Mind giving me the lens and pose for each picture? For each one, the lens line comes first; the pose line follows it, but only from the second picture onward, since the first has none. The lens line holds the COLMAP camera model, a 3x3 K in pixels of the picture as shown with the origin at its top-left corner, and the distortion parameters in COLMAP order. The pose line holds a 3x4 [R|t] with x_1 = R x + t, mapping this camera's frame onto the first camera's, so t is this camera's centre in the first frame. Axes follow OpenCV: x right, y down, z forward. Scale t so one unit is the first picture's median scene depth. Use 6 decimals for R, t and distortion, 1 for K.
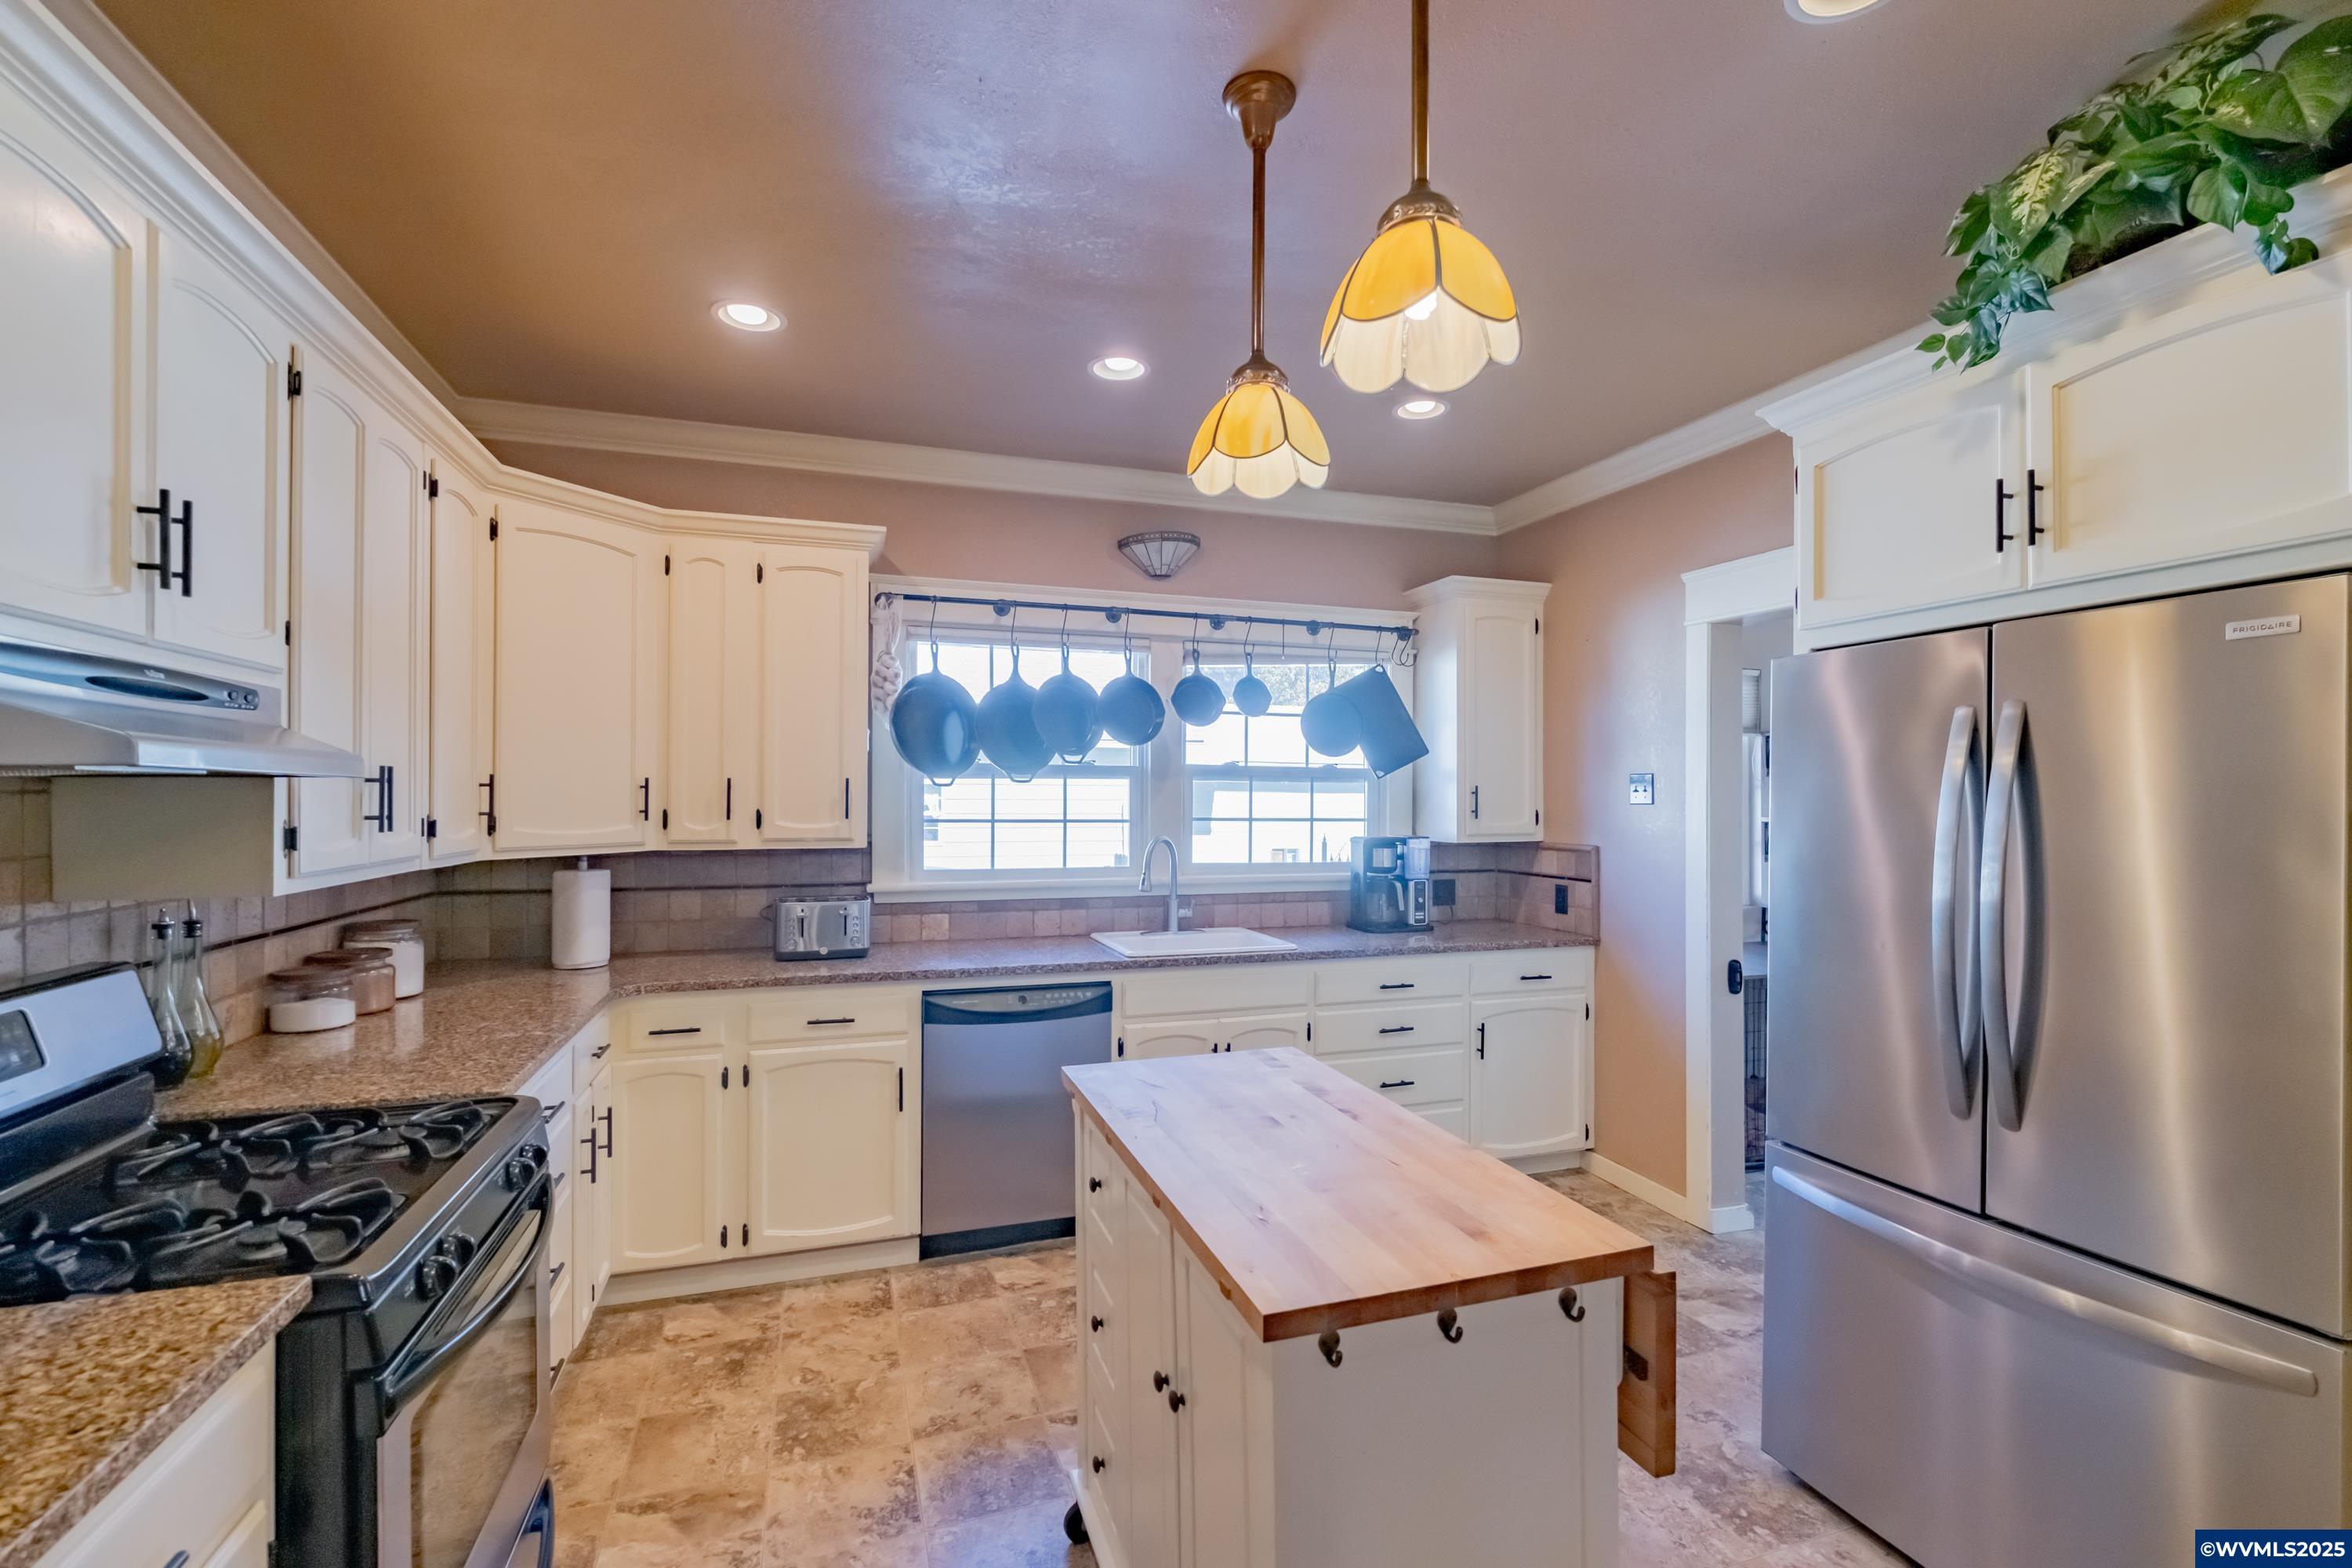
lens RADIAL K [[1036.9, 0, 1188.7], [0, 1036.9, 801.6], [0, 0, 1]] dist [0.003674, -0.002545]
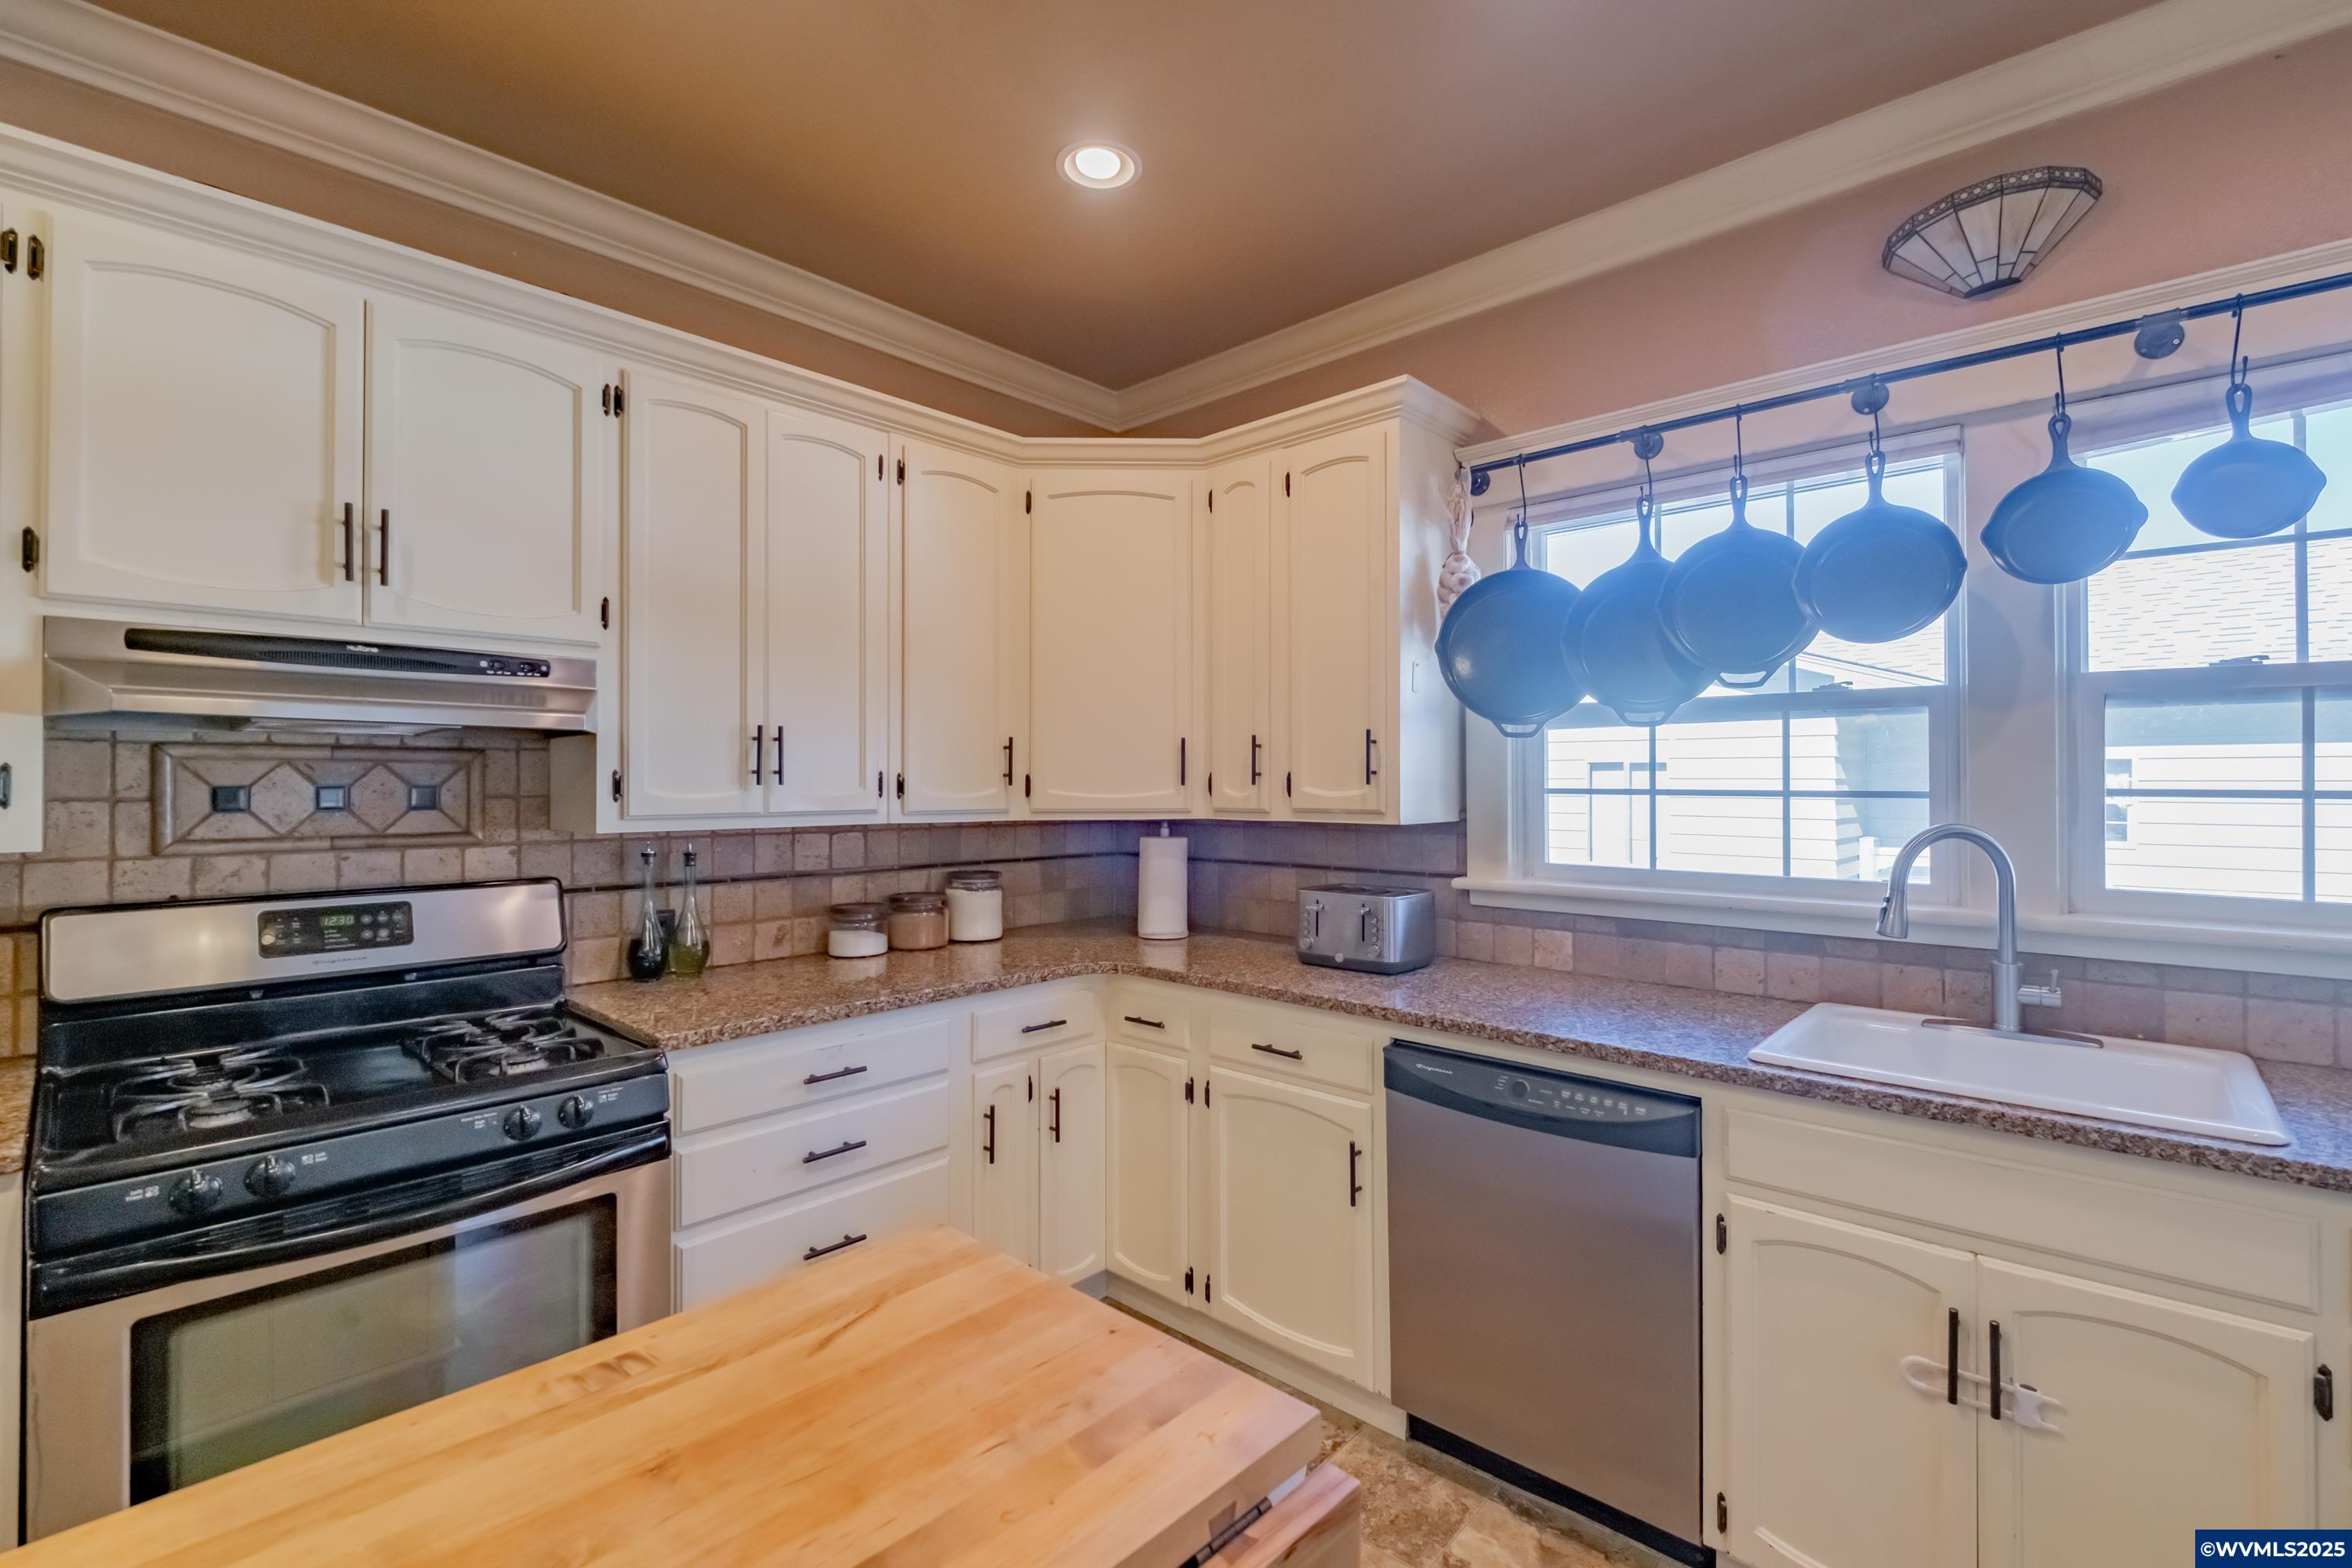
lens RADIAL K [[1036.9, 0, 1199.8], [0, 1036.9, 775.5], [0, 0, 1]] dist [0.003674, -0.002545]
pose [[0.481695, -0.009101, -0.876292, 0.265582], [-0.002094, 0.999931, -0.011536, 0.019471], [0.876336, 0.007392, 0.481643, 0.543734]]
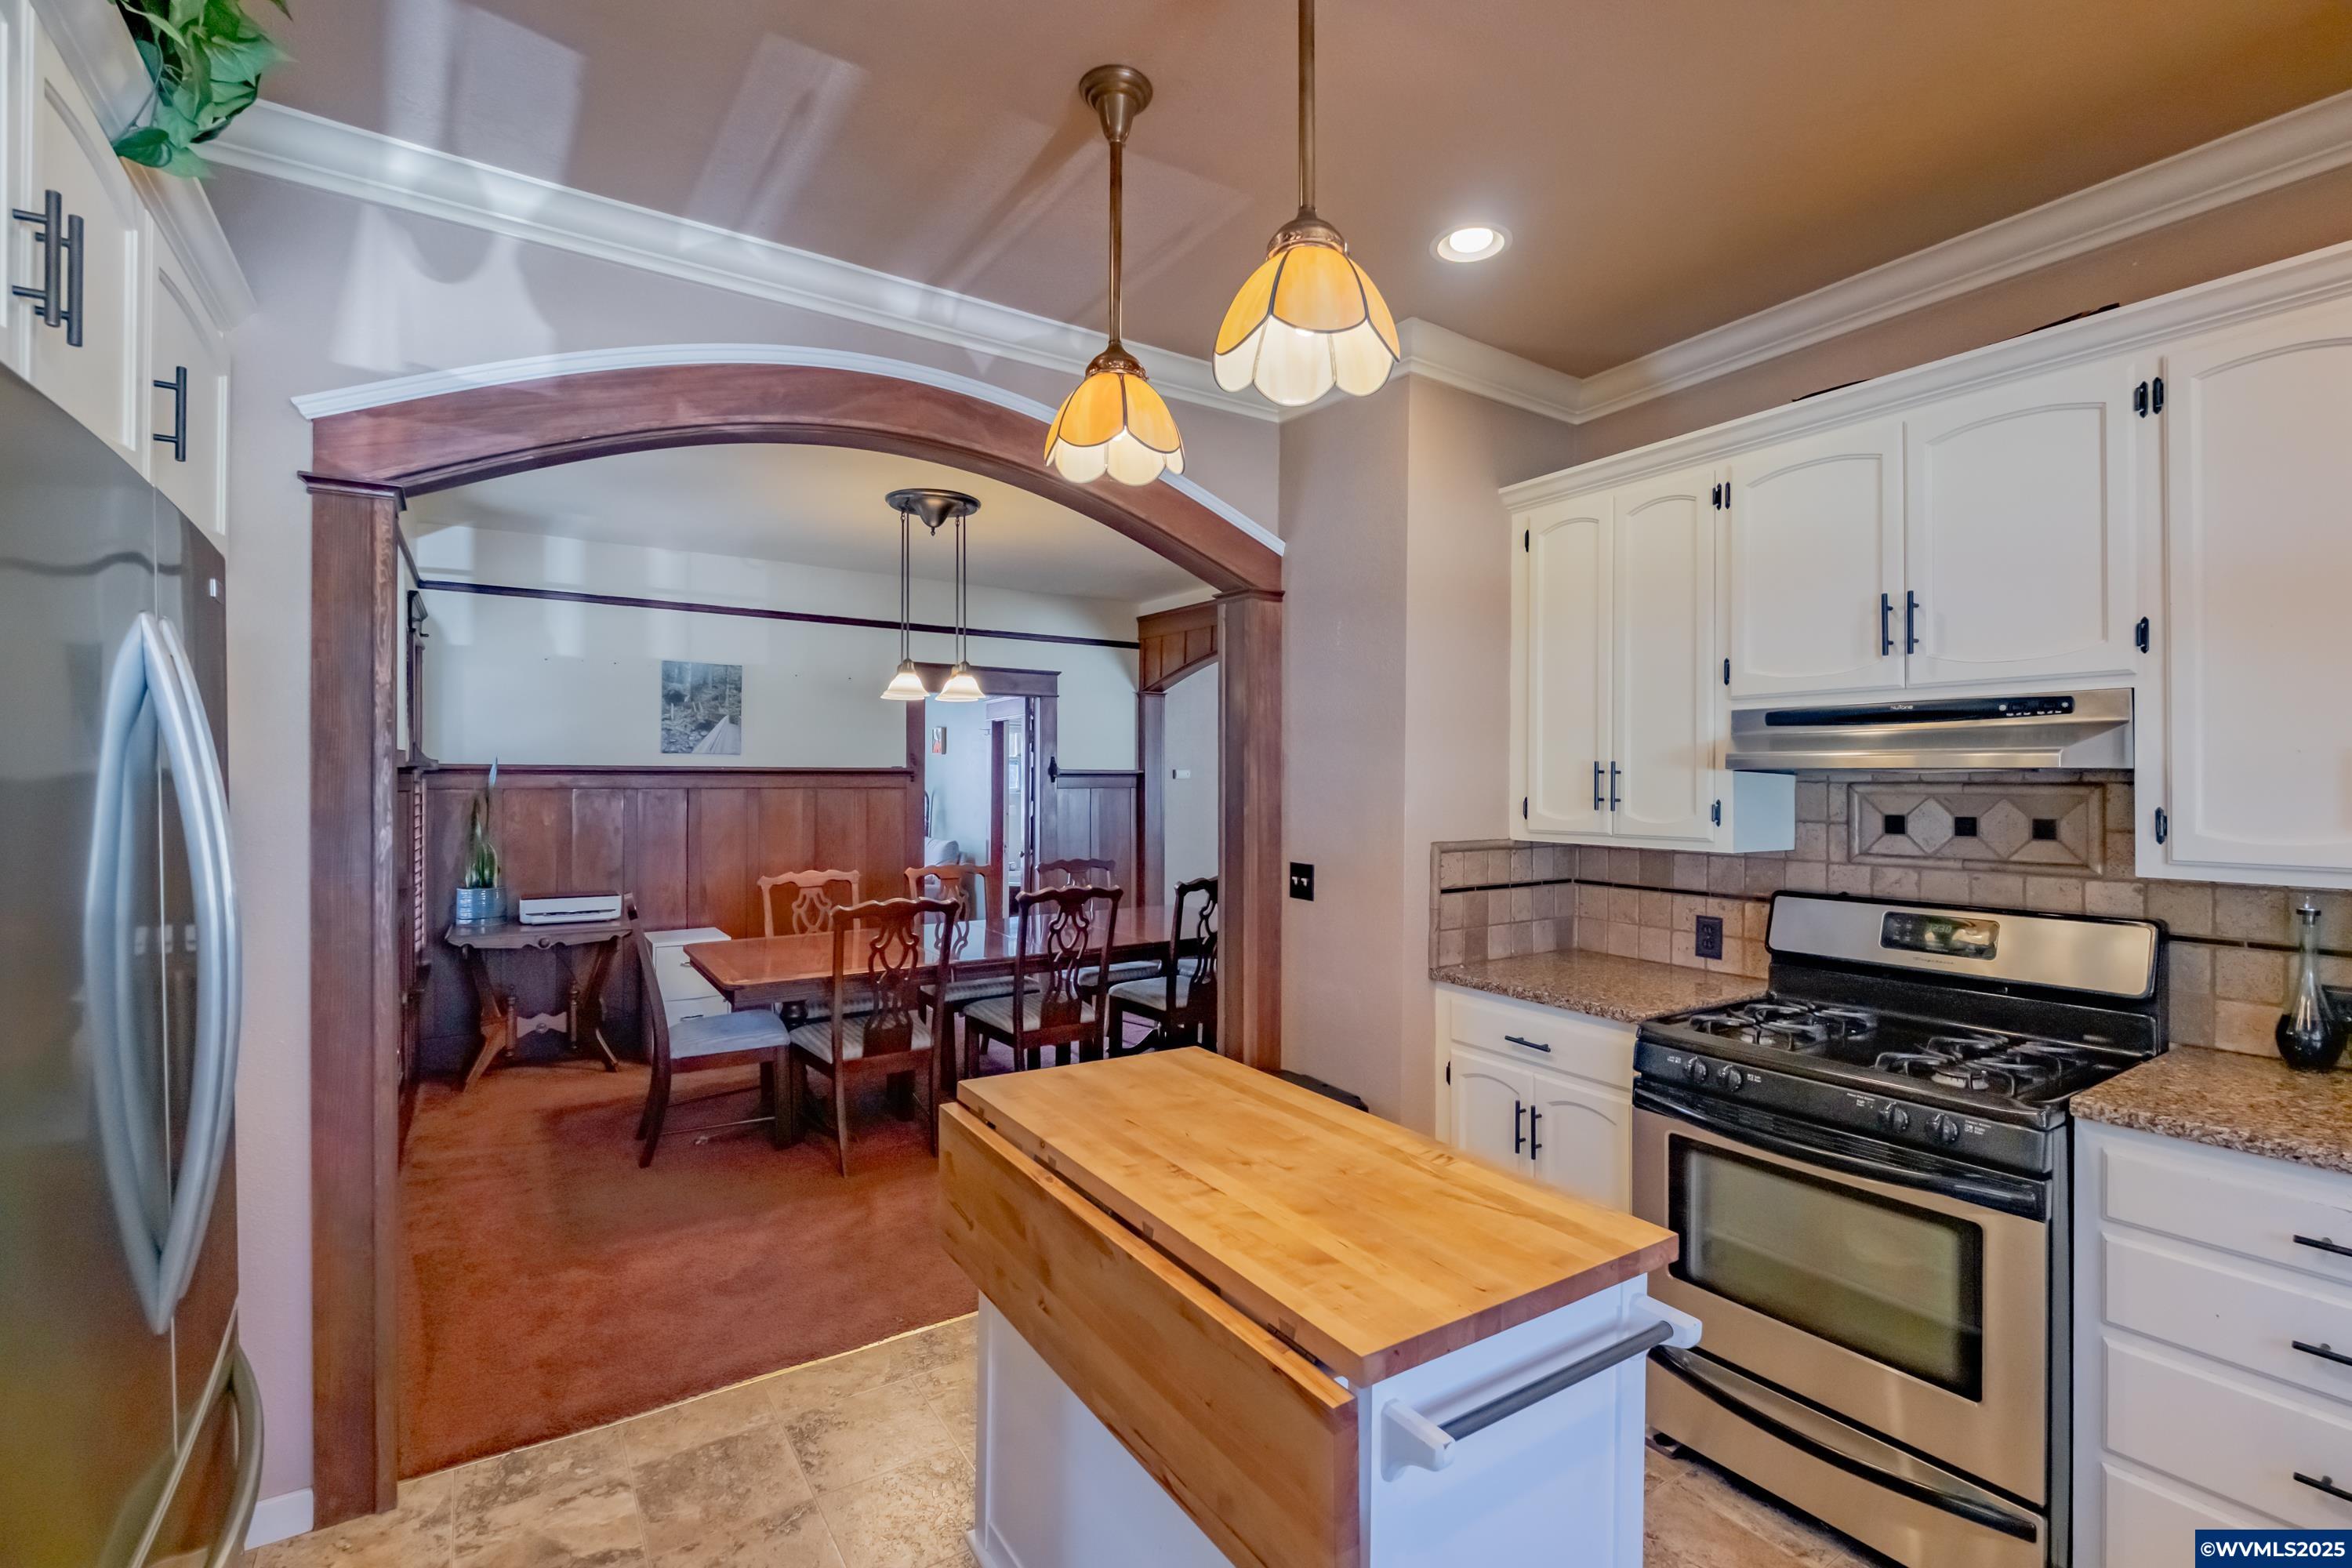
lens RADIAL K [[1036.9, 0, 1191.2], [0, 1036.9, 775.6], [0, 0, 1]] dist [0.003674, -0.002545]
pose [[-0.966226, -0.007390, -0.257592, 0.194828], [-0.006502, 0.999970, -0.004300, -0.002100], [0.257616, -0.002480, -0.966244, 0.949995]]
